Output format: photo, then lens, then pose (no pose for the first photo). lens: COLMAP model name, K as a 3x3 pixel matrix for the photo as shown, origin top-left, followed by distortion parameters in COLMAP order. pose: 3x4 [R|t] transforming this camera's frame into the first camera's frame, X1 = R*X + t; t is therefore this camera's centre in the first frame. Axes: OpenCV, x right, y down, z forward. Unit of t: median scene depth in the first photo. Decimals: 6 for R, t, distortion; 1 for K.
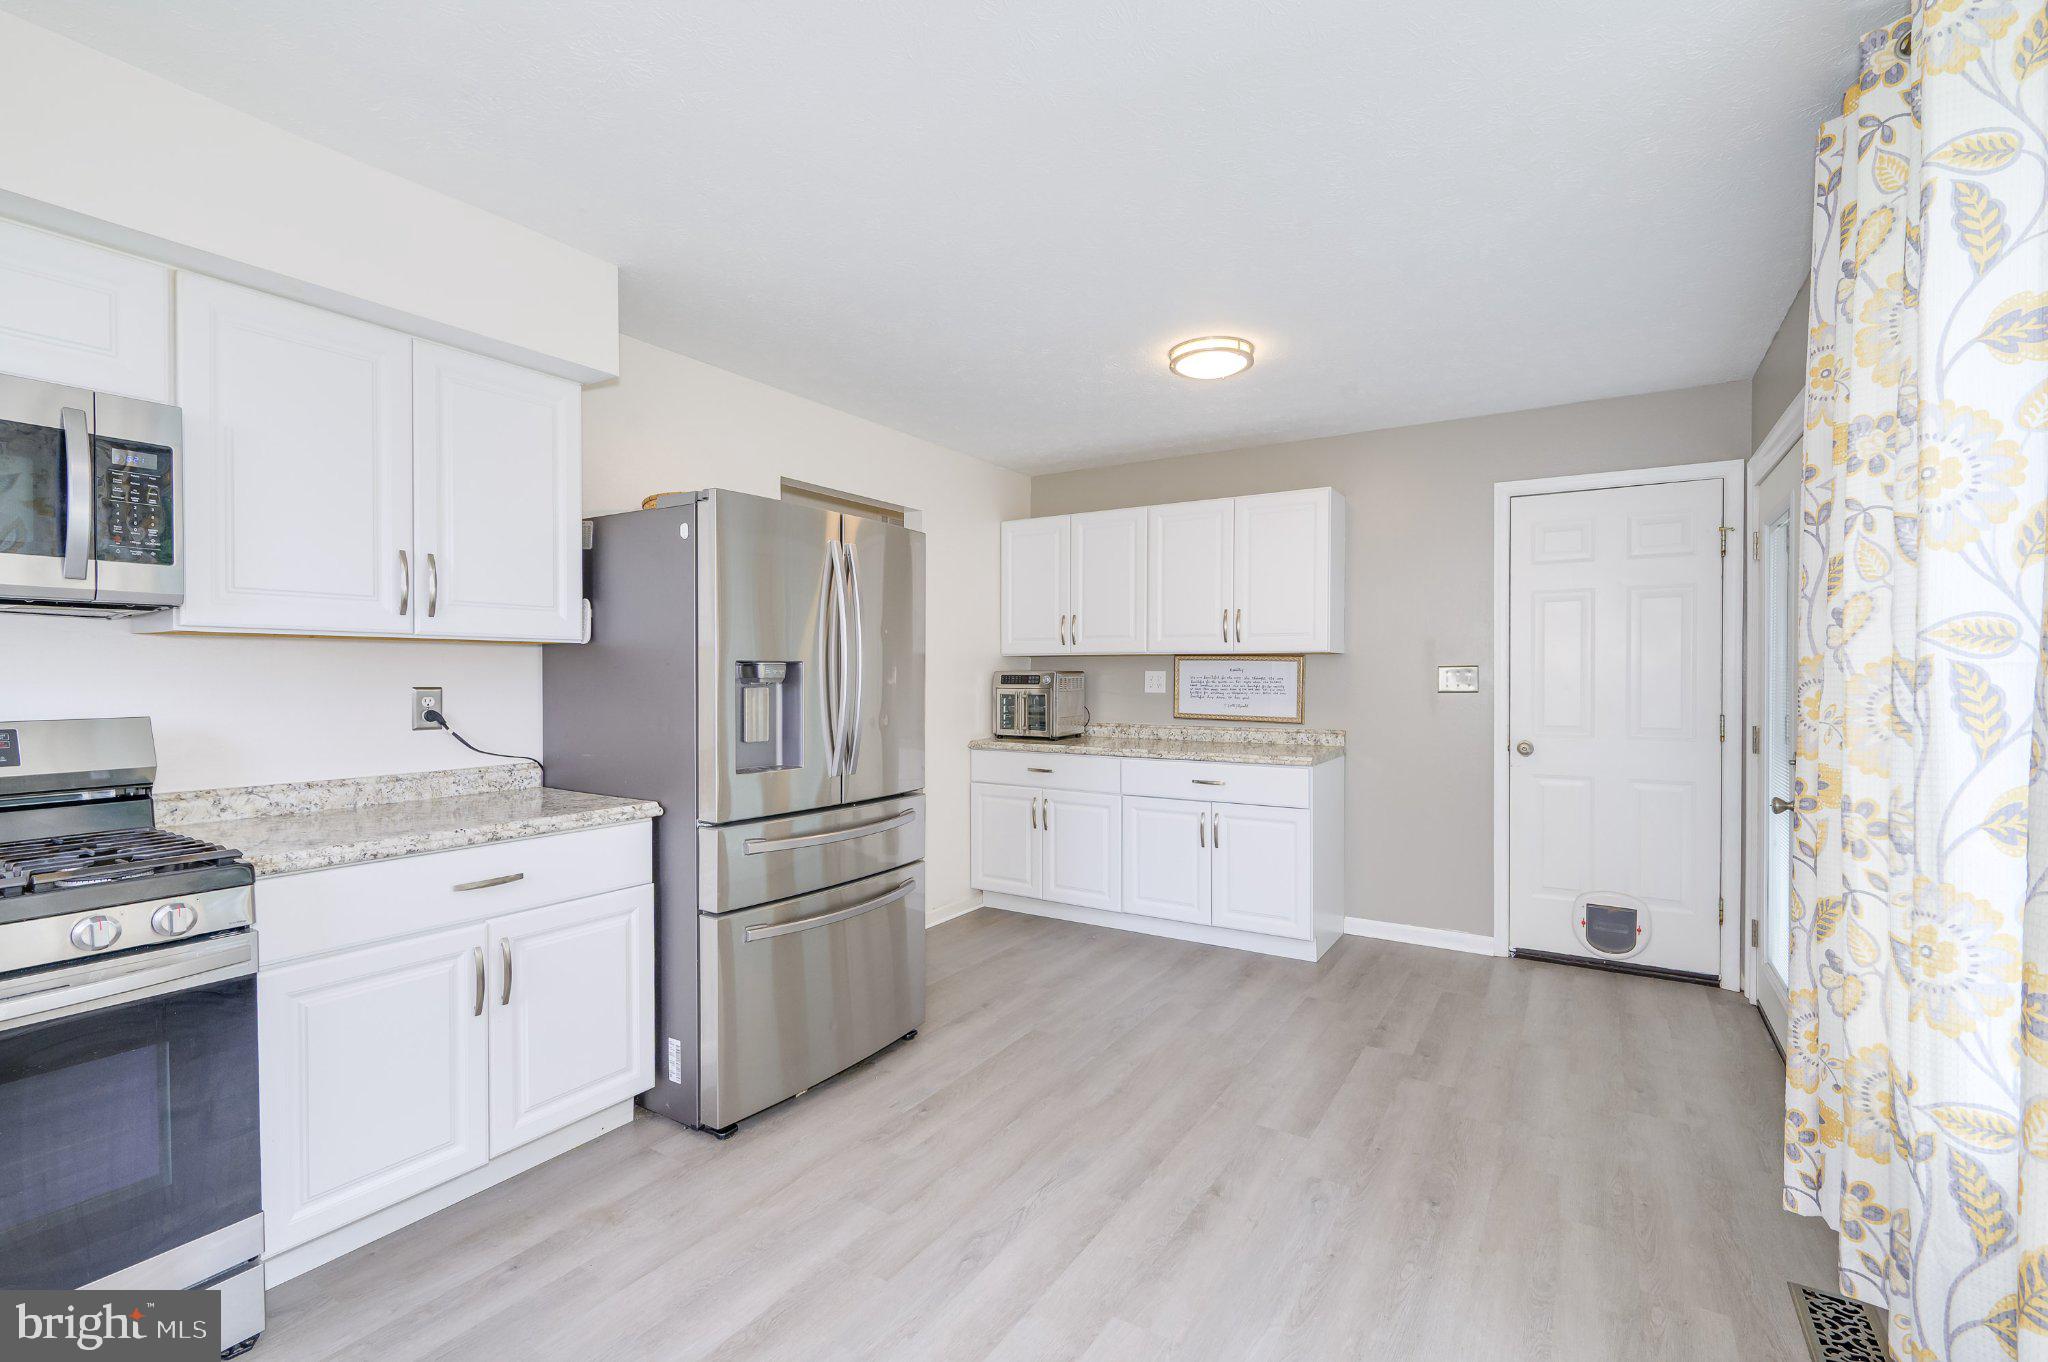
lens RADIAL K [[903.3, 0, 1054.3], [0, 903.3, 678.7], [0, 0, 1]] dist [0.001694, -0.000046]
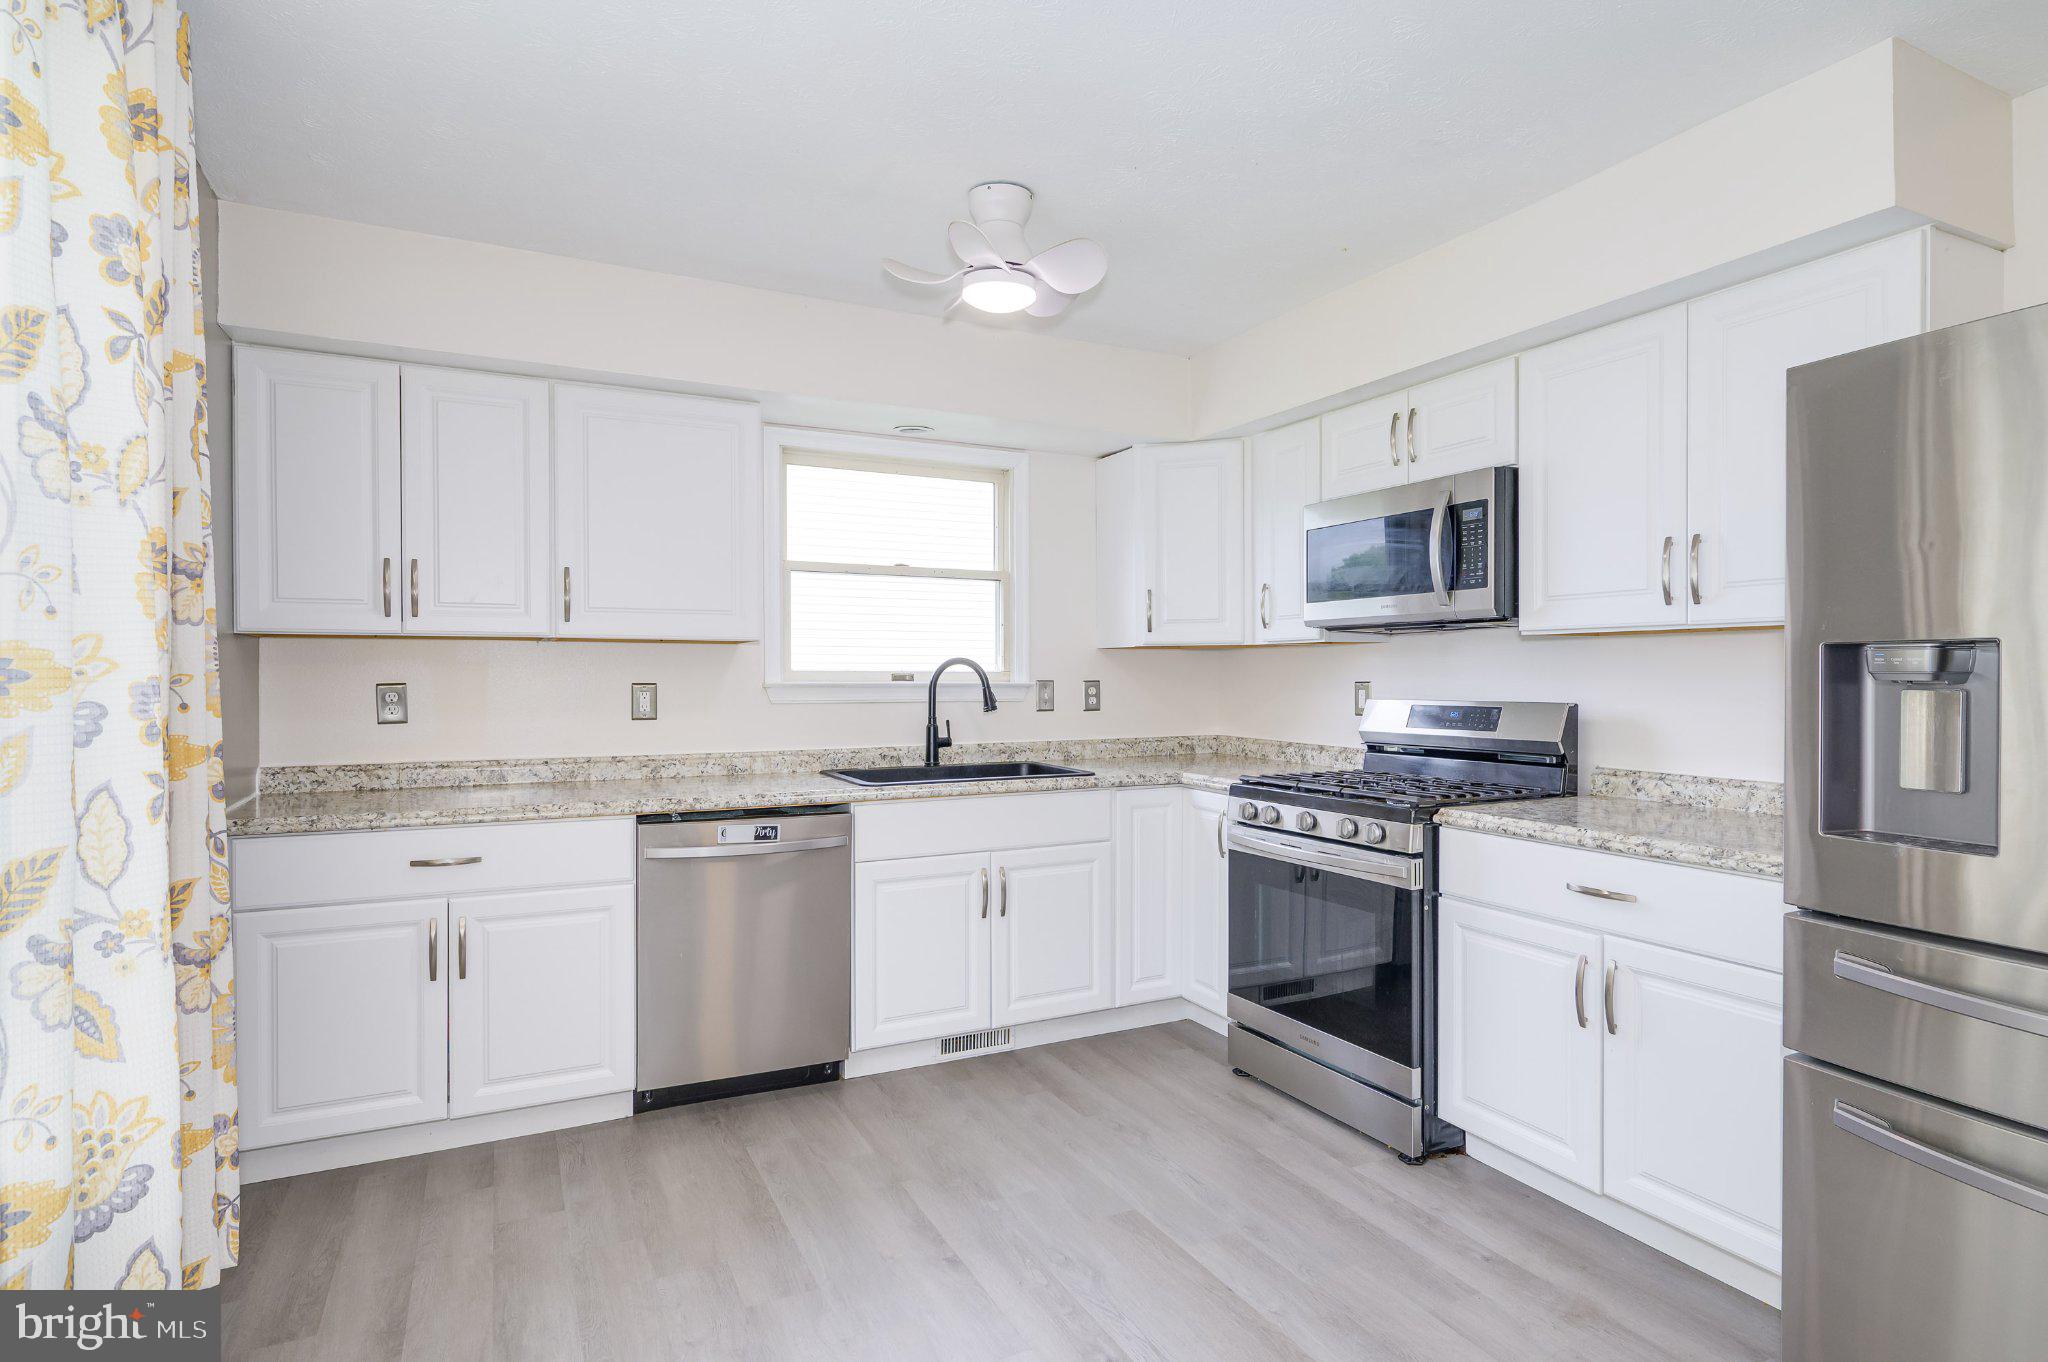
lens RADIAL K [[1071.0, 0, 1024.0], [0, 1071.0, 681.0], [0, 0, 1]] dist [-0.002727, 0.000322]
pose [[-0.546609, 0.005936, -0.837367, 0.439443], [-0.001444, 0.999967, 0.008031, 0.000390], [0.837386, 0.005599, -0.546583, 0.790914]]
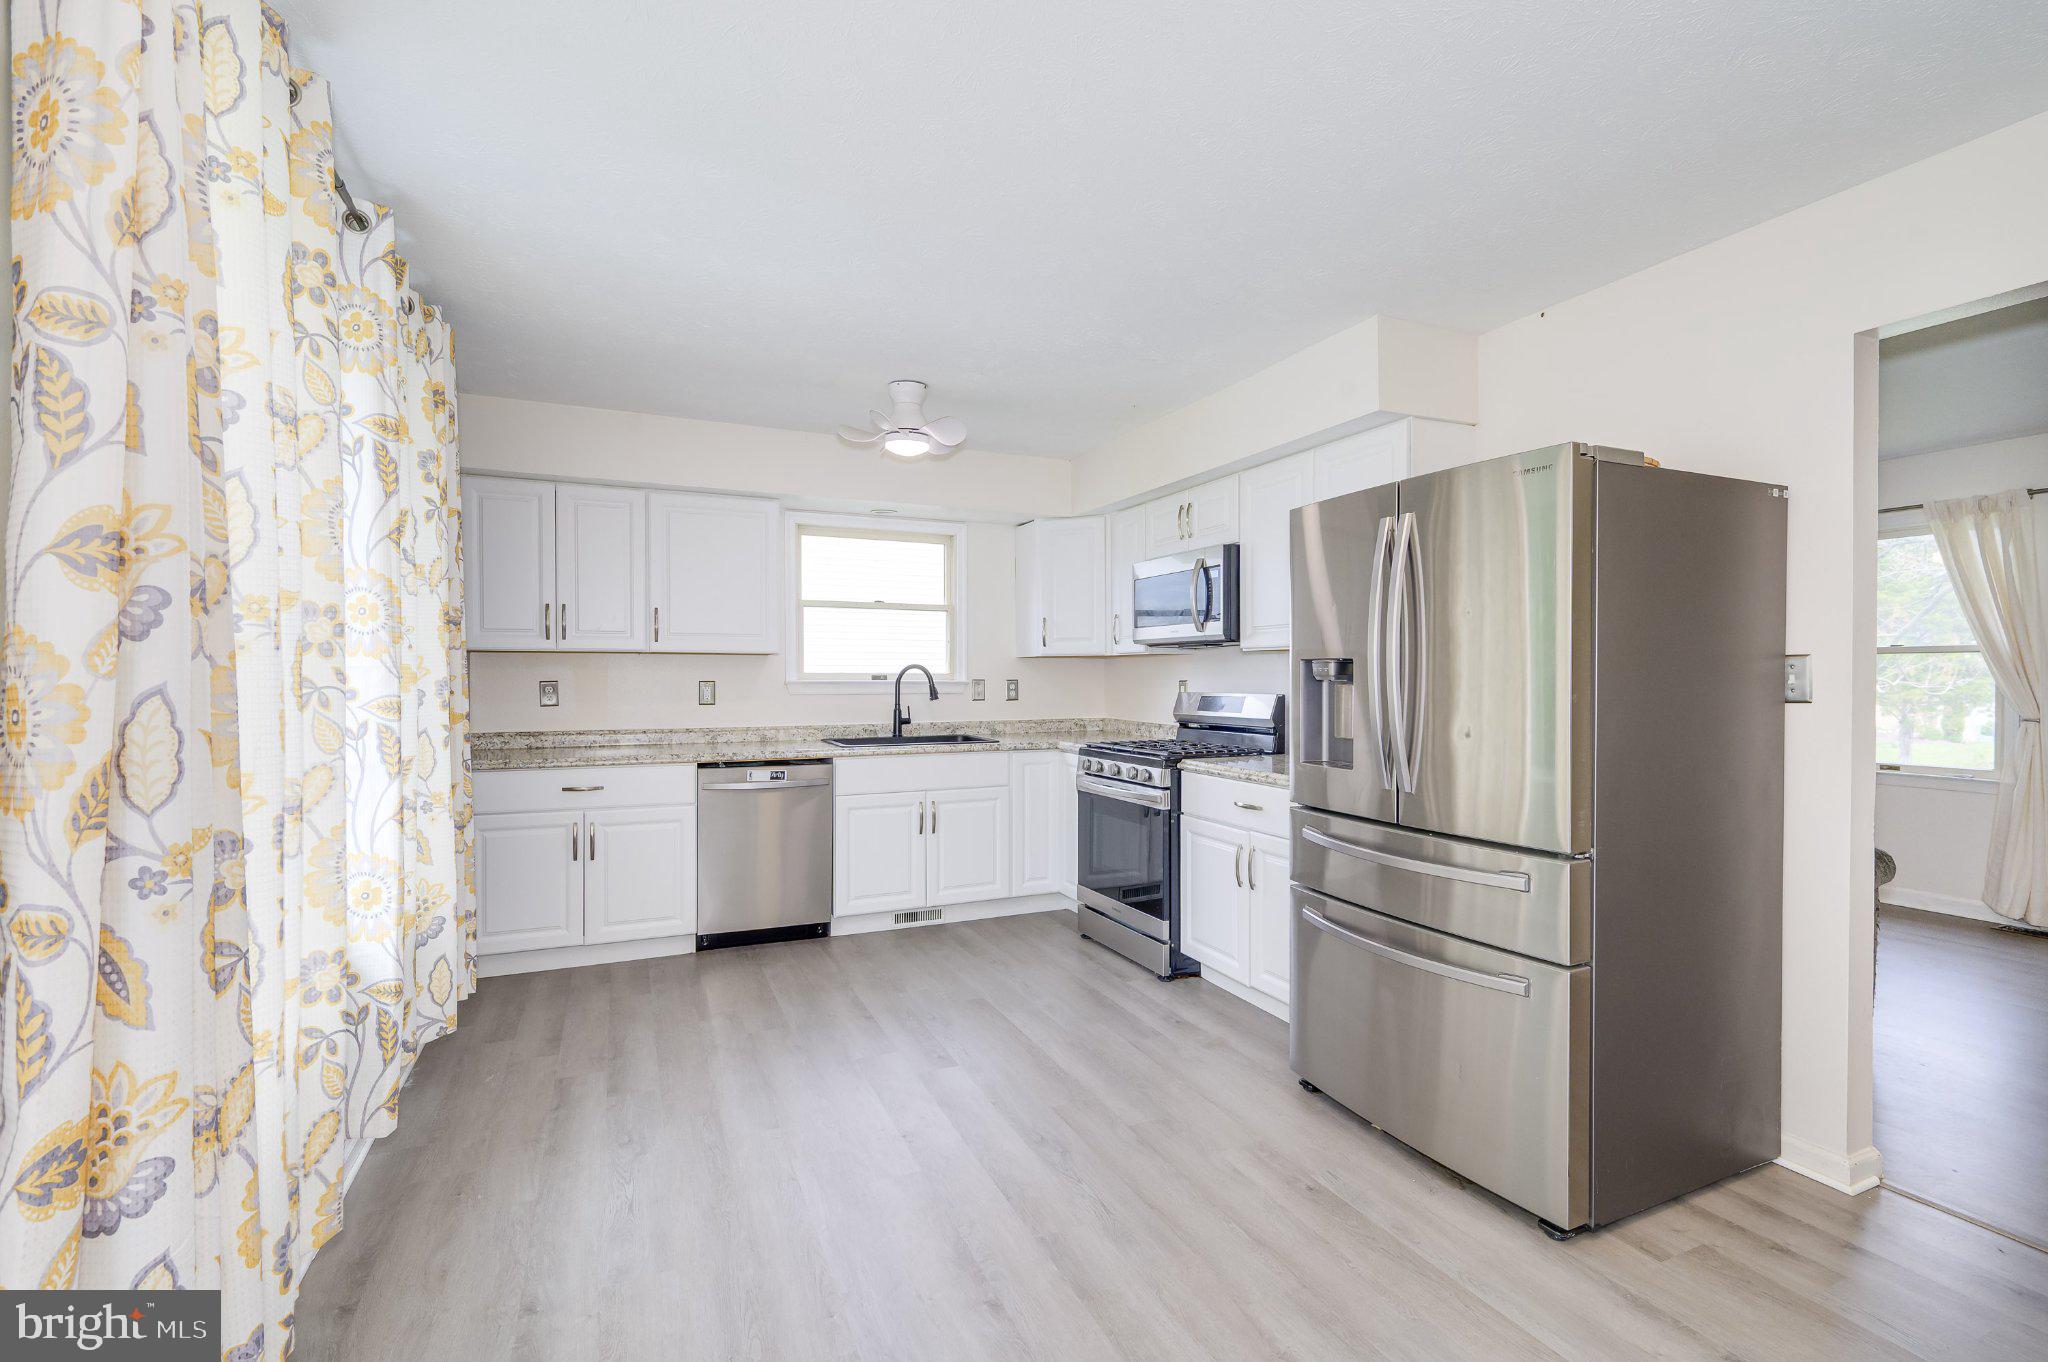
lens RADIAL K [[881.2, 0, 977.0], [0, 881.2, 678.7], [0, 0, 1]] dist [-0.000241, -0.000042]
pose [[-0.604231, 0.004231, -0.796798, 0.614070], [-0.001933, 0.999975, 0.006775, -0.002160], [0.796807, 0.005634, -0.604207, 1.099451]]
